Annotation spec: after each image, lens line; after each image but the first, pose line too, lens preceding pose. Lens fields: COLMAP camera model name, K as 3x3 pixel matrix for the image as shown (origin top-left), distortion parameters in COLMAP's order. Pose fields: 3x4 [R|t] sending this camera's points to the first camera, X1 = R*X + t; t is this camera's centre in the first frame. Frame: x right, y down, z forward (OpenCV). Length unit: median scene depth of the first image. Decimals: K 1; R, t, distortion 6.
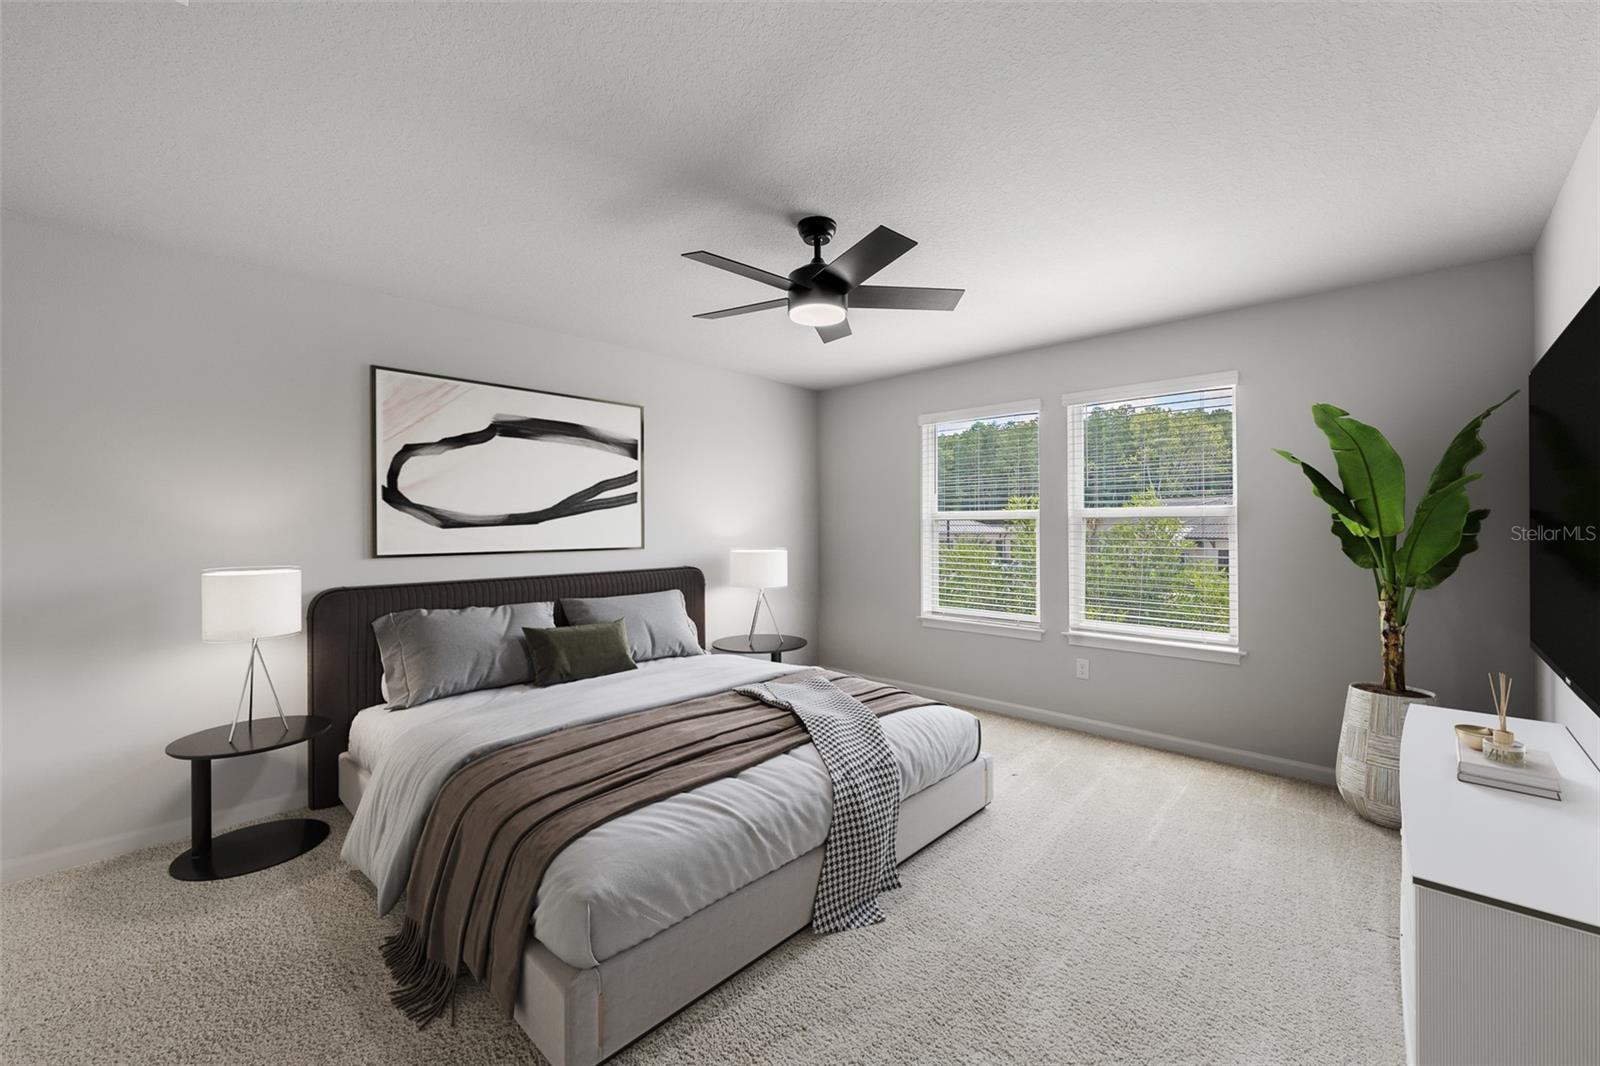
lens RADIAL K [[651.0, 0, 800.0], [0, 651.0, 533.0], [0, 0, 1]] dist [0.000304, 0.000021]
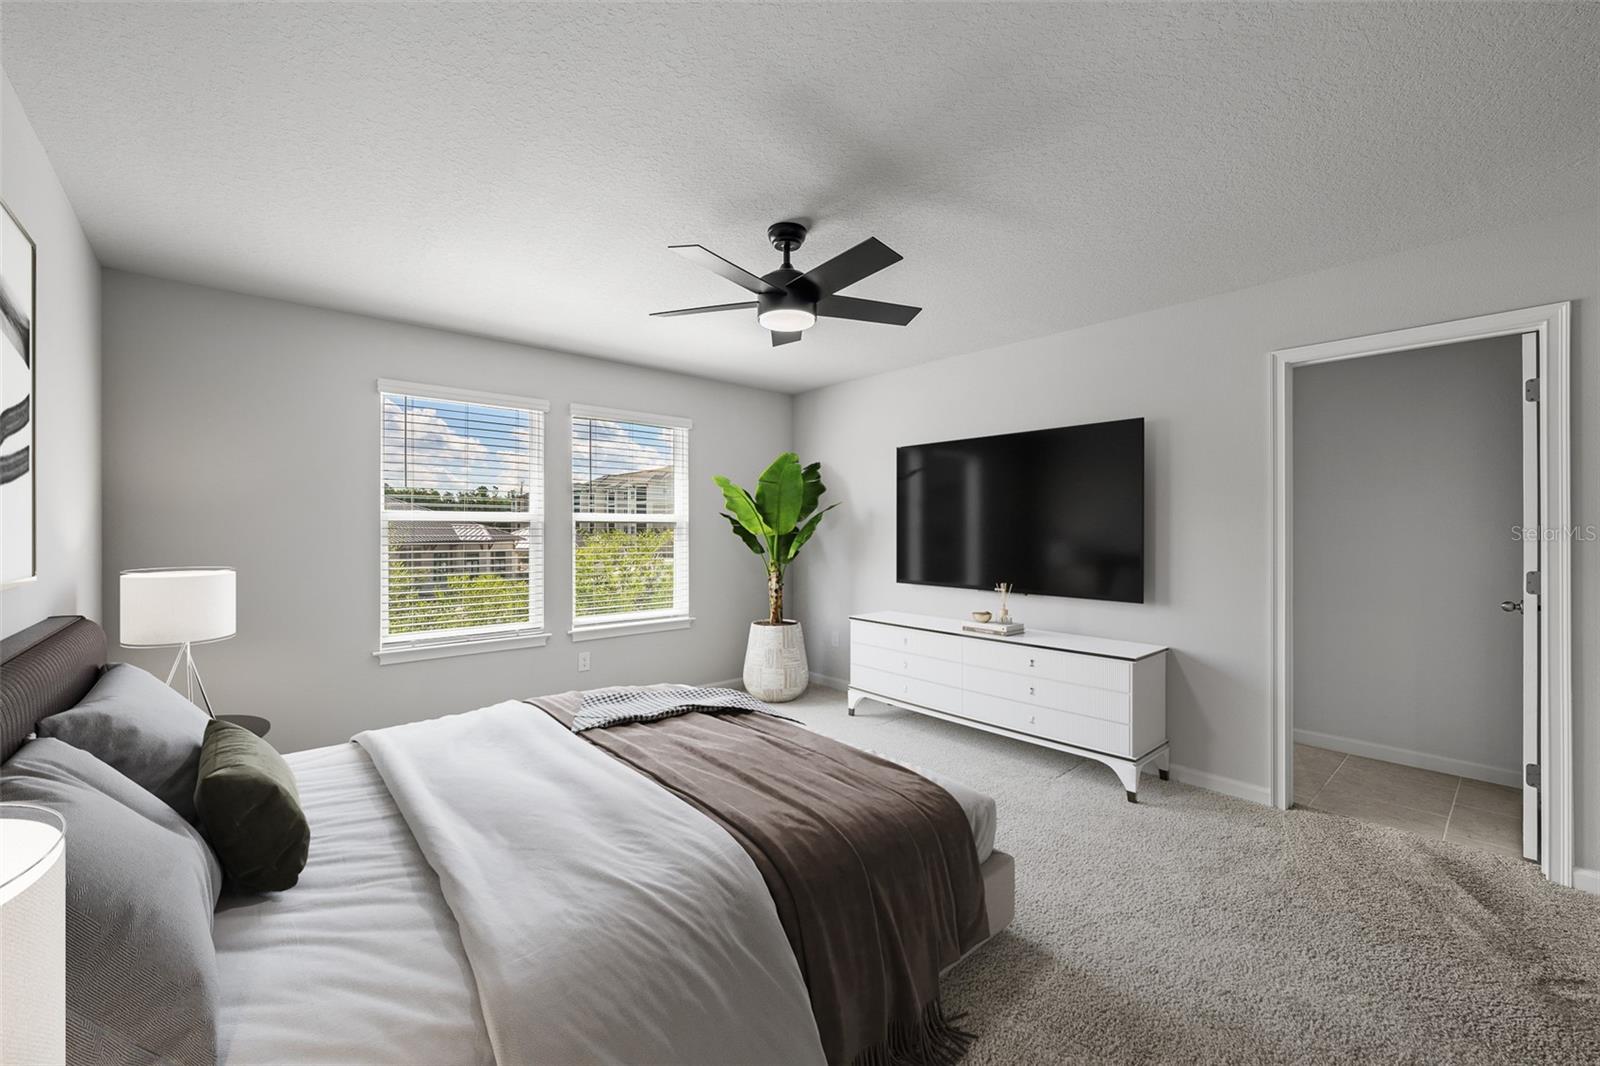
lens RADIAL K [[636.4, 0, 800.0], [0, 636.4, 533.0], [0, 0, 1]] dist [-0.000052, -0.000049]
pose [[0.095090, -0.000350, 0.995469, -0.826138], [0.010384, 0.999946, -0.000640, -0.000647], [-0.995414, 0.010398, 0.095089, 0.763774]]
